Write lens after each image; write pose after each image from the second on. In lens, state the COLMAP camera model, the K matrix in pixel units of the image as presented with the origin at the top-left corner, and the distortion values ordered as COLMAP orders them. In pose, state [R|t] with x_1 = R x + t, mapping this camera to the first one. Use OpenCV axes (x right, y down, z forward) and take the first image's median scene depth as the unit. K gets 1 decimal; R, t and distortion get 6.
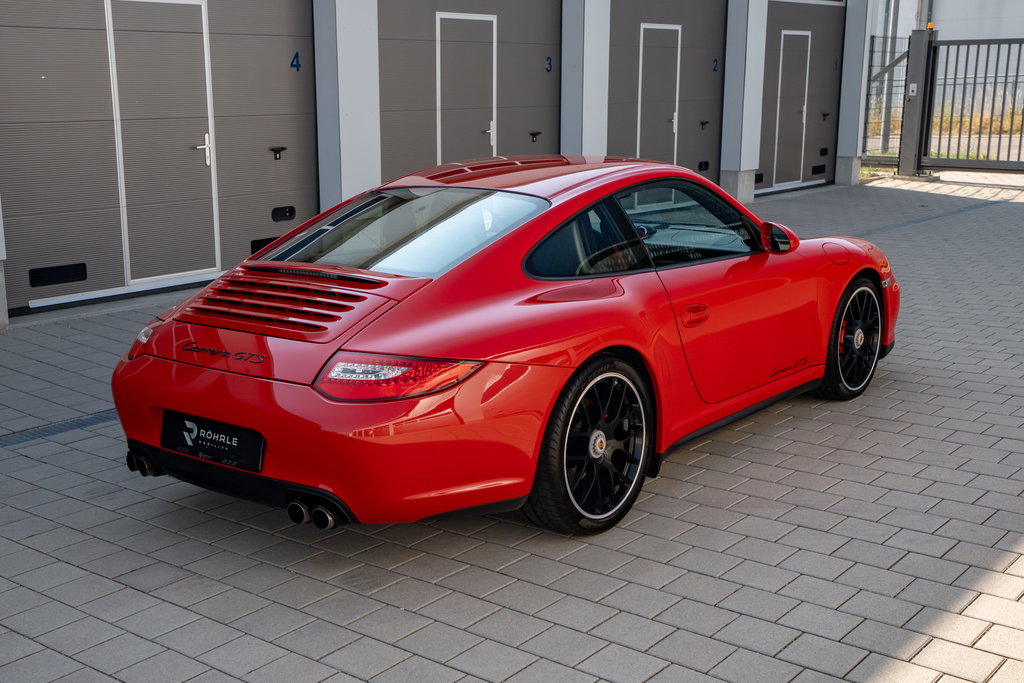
lens RADIAL K [[1198.3, 0, 486.8], [0, 1198.3, 340.7], [0, 0, 1]] dist [0.083586, -0.003600]
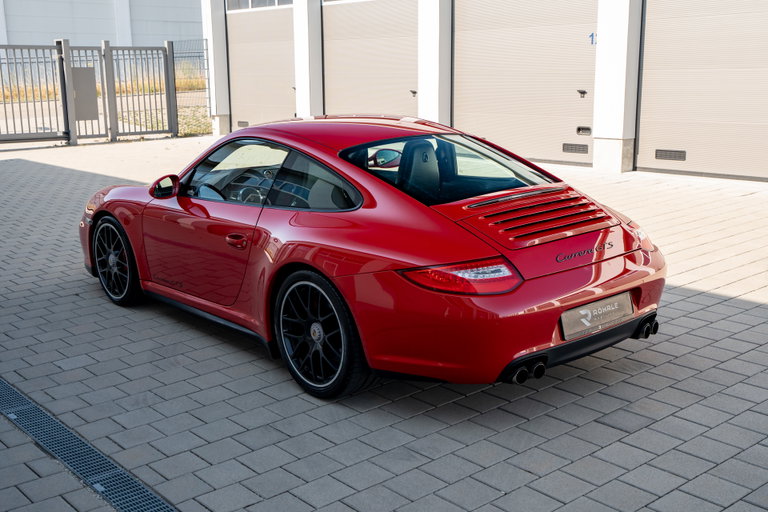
lens RADIAL K [[898.7, 0, 365.1], [0, 898.7, 255.4], [0, 0, 1]] dist [0.083586, -0.003600]
pose [[0.185677, -0.203321, 0.961345, -0.397638], [0.225928, 0.960980, 0.159608, -0.065452], [-0.956285, 0.187560, 0.224368, 0.320604]]
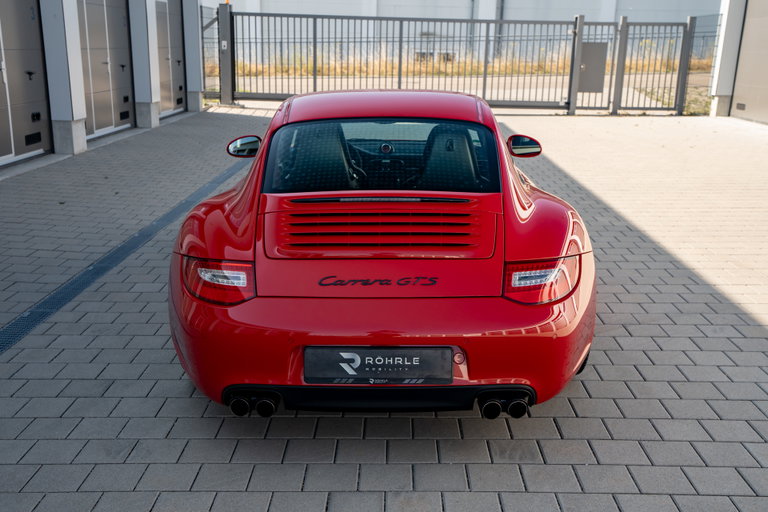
lens RADIAL K [[824.8, 0, 384.0], [0, 824.8, 256.0], [0, 0, 1]] dist [0.056006, 0.014415]
pose [[0.782626, -0.139066, 0.606760, -0.206784], [0.112246, 0.990276, 0.082187, -0.022588], [-0.612289, 0.003785, 0.790625, 0.134671]]
